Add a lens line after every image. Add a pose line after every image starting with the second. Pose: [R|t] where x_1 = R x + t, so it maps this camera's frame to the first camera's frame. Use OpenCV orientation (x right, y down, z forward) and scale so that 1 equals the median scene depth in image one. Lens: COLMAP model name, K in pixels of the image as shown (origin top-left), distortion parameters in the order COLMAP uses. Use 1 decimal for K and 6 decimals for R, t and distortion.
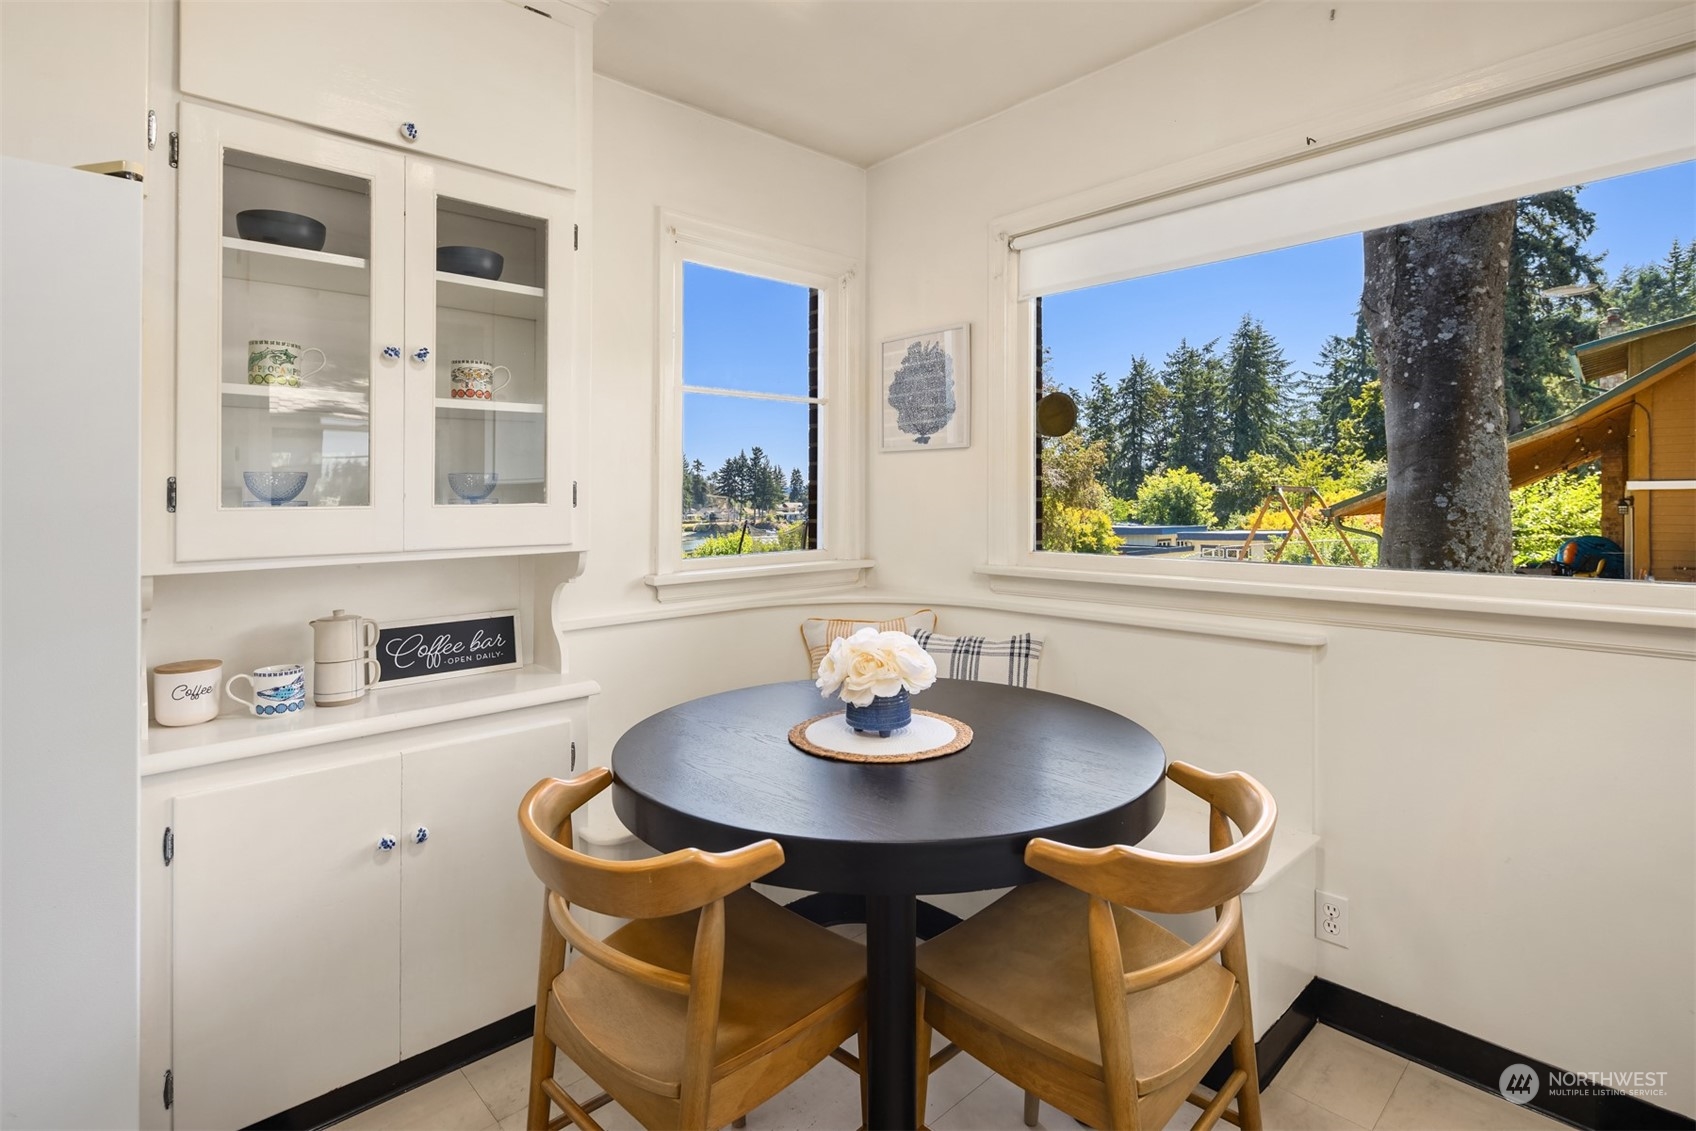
lens RADIAL K [[820.3, 0, 826.4], [0, 820.3, 503.3], [0, 0, 1]] dist [0.001680, -0.001341]
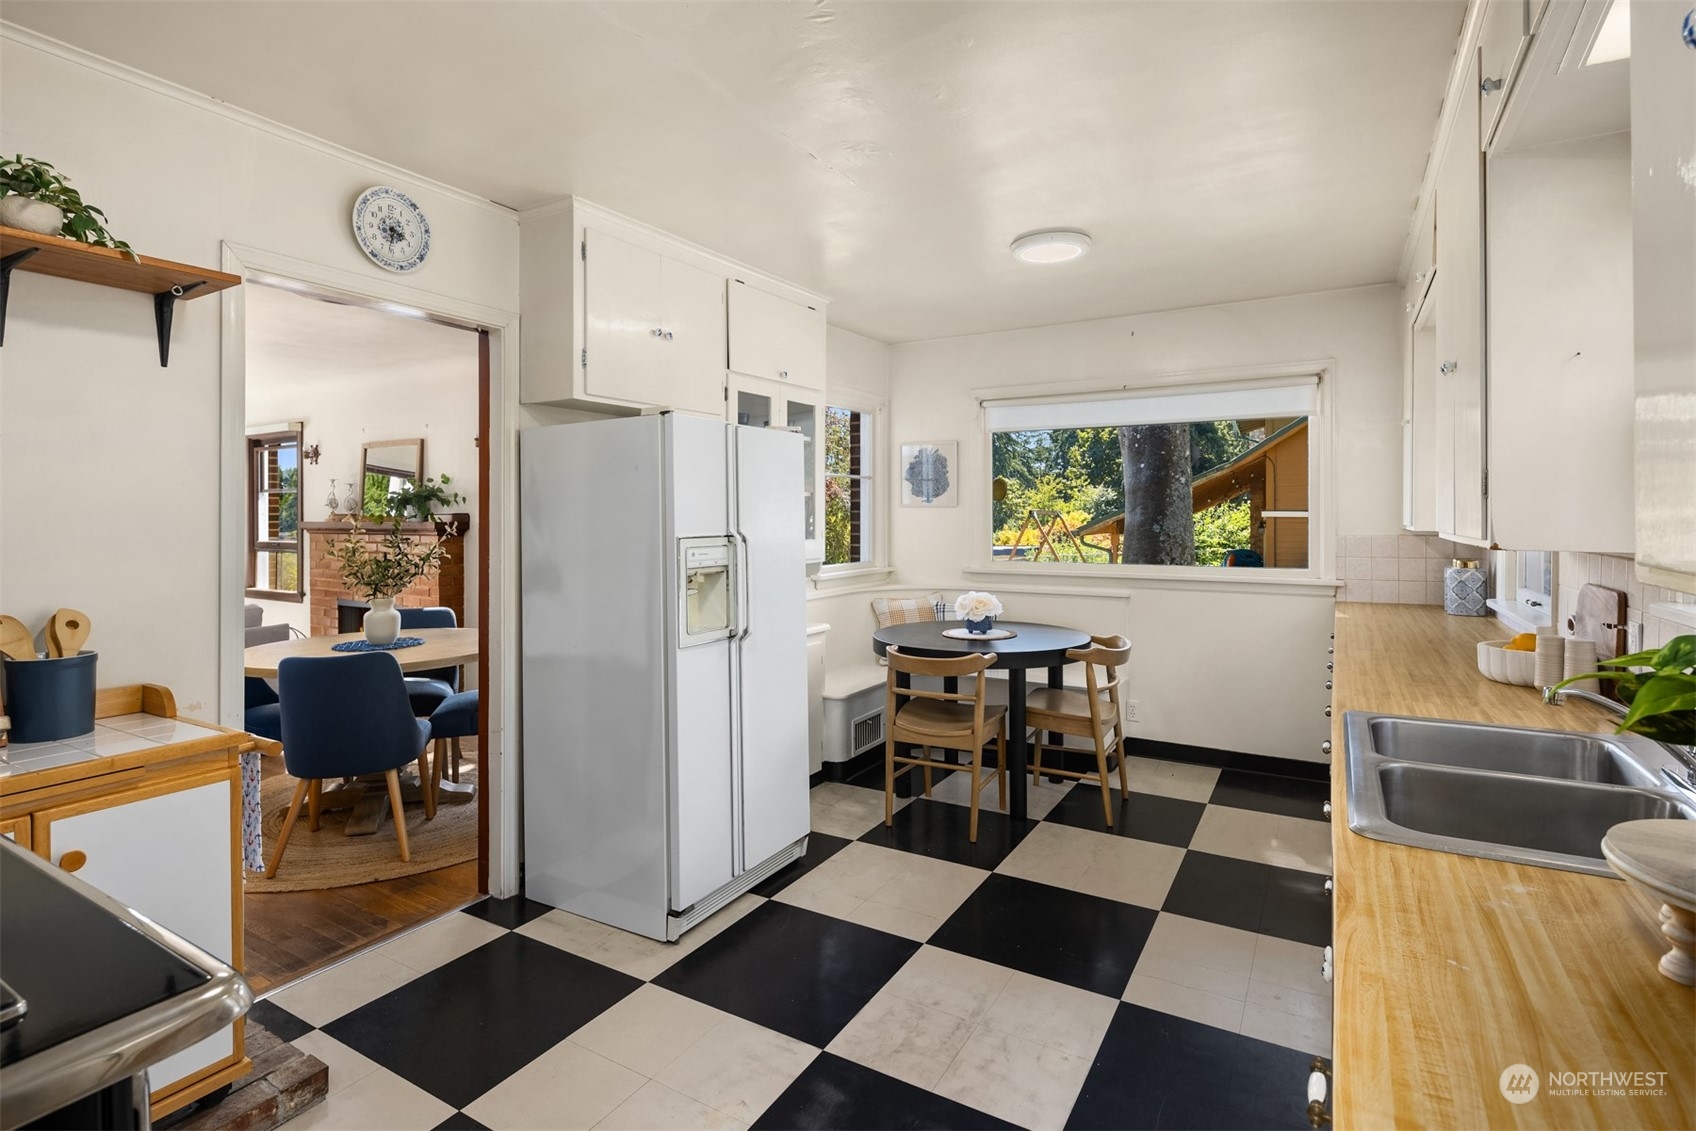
lens RADIAL K [[820.3, 0, 833.8], [0, 820.3, 512.6], [0, 0, 1]] dist [0.001680, -0.001341]
pose [[0.960531, 0.005328, 0.278123, -0.112453], [-0.002622, 0.999946, -0.010099, -0.006054], [-0.278162, 0.008971, 0.960492, -0.134121]]
